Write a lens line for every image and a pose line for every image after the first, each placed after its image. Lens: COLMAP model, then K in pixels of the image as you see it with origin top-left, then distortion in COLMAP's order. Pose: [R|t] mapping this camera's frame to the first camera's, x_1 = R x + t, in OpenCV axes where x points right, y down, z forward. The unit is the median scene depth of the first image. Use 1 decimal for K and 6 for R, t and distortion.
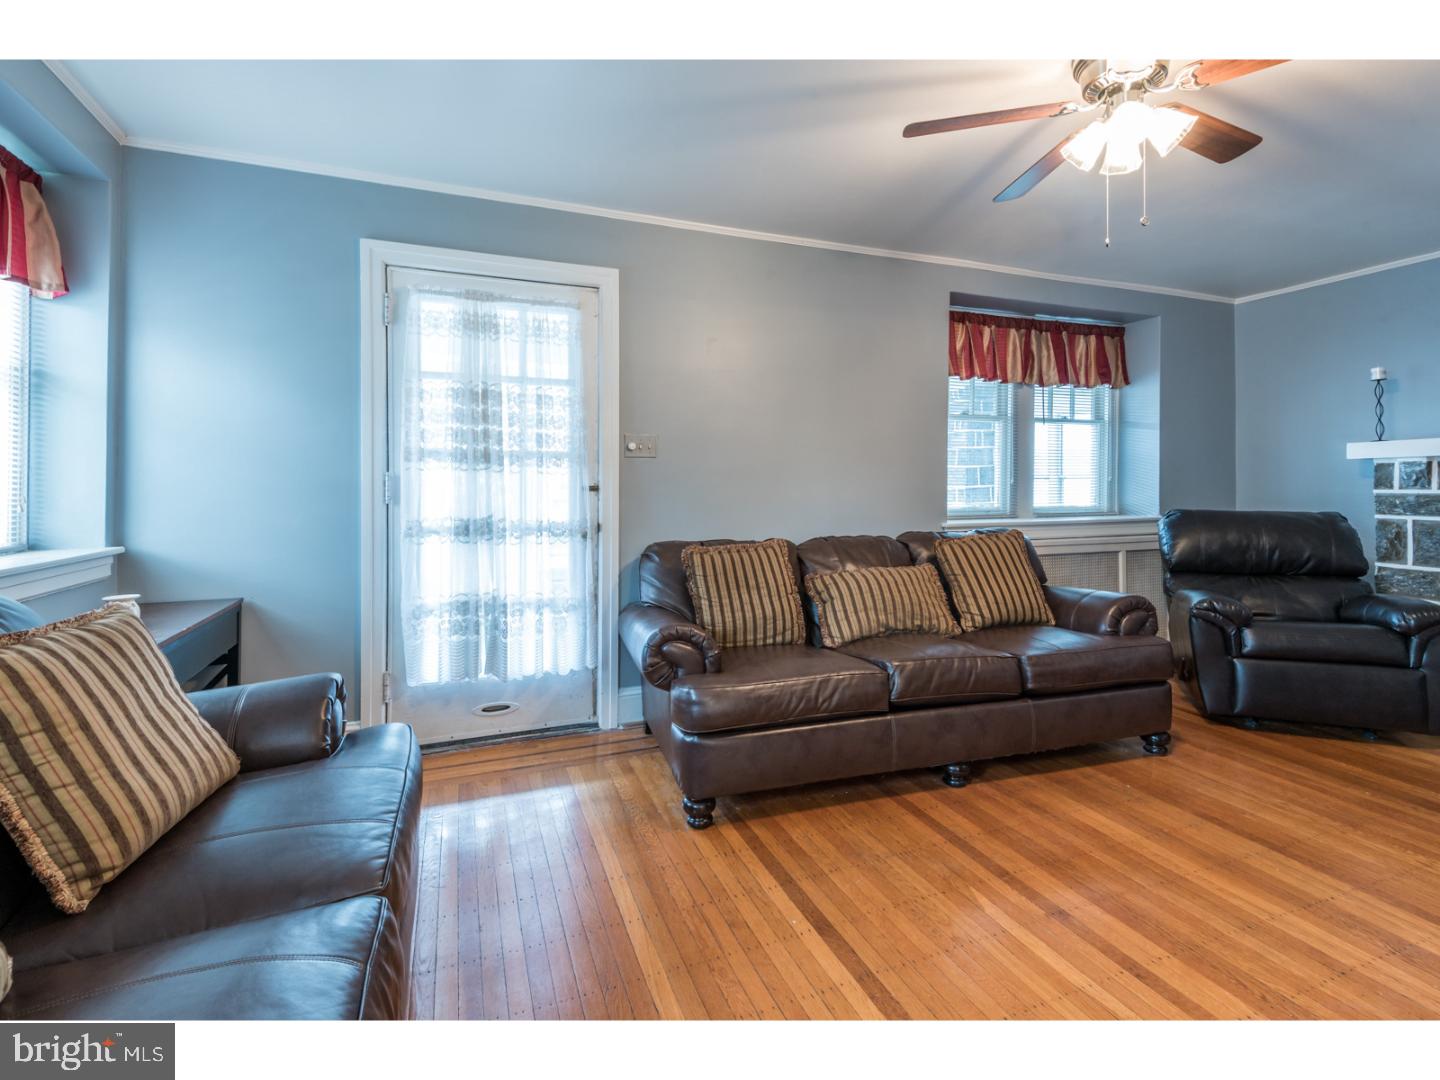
lens RADIAL K [[676.2, 0, 702.4], [0, 676.2, 488.3], [0, 0, 1]] dist [-0.002670, -0.002567]
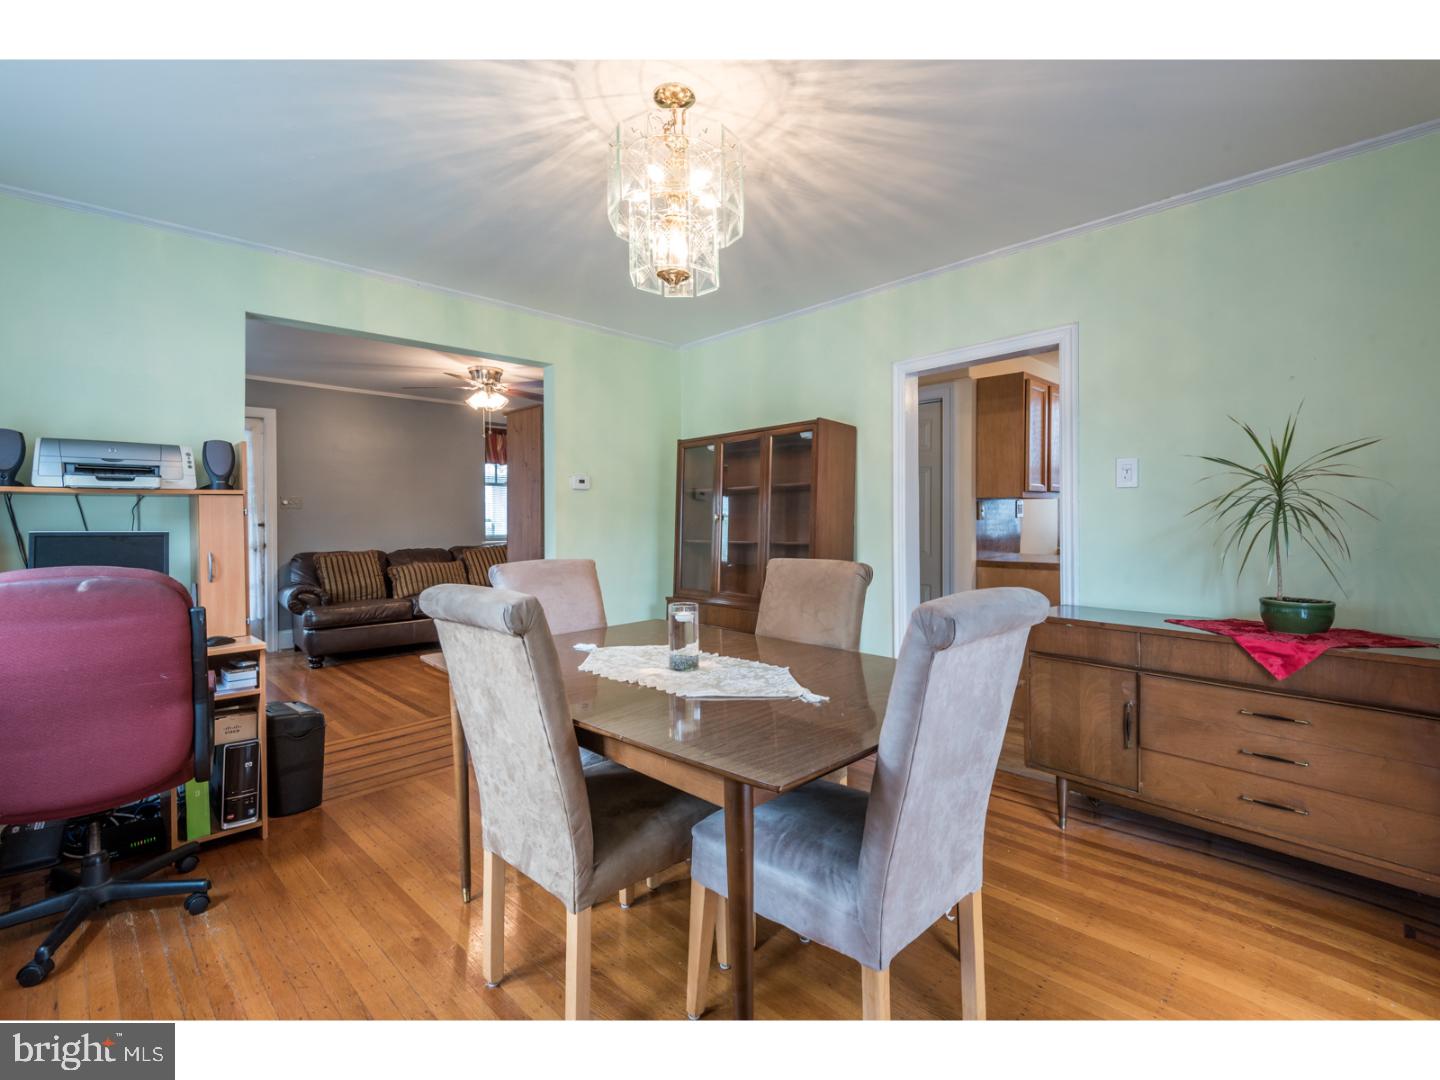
lens RADIAL K [[676.2, 0, 733.9], [0, 676.2, 526.7], [0, 0, 1]] dist [-0.002670, -0.002567]
pose [[0.901495, -0.009592, 0.432683, 0.203475], [0.006330, 0.999940, 0.008977, -0.004025], [-0.432743, -0.005354, 0.901501, -1.208019]]
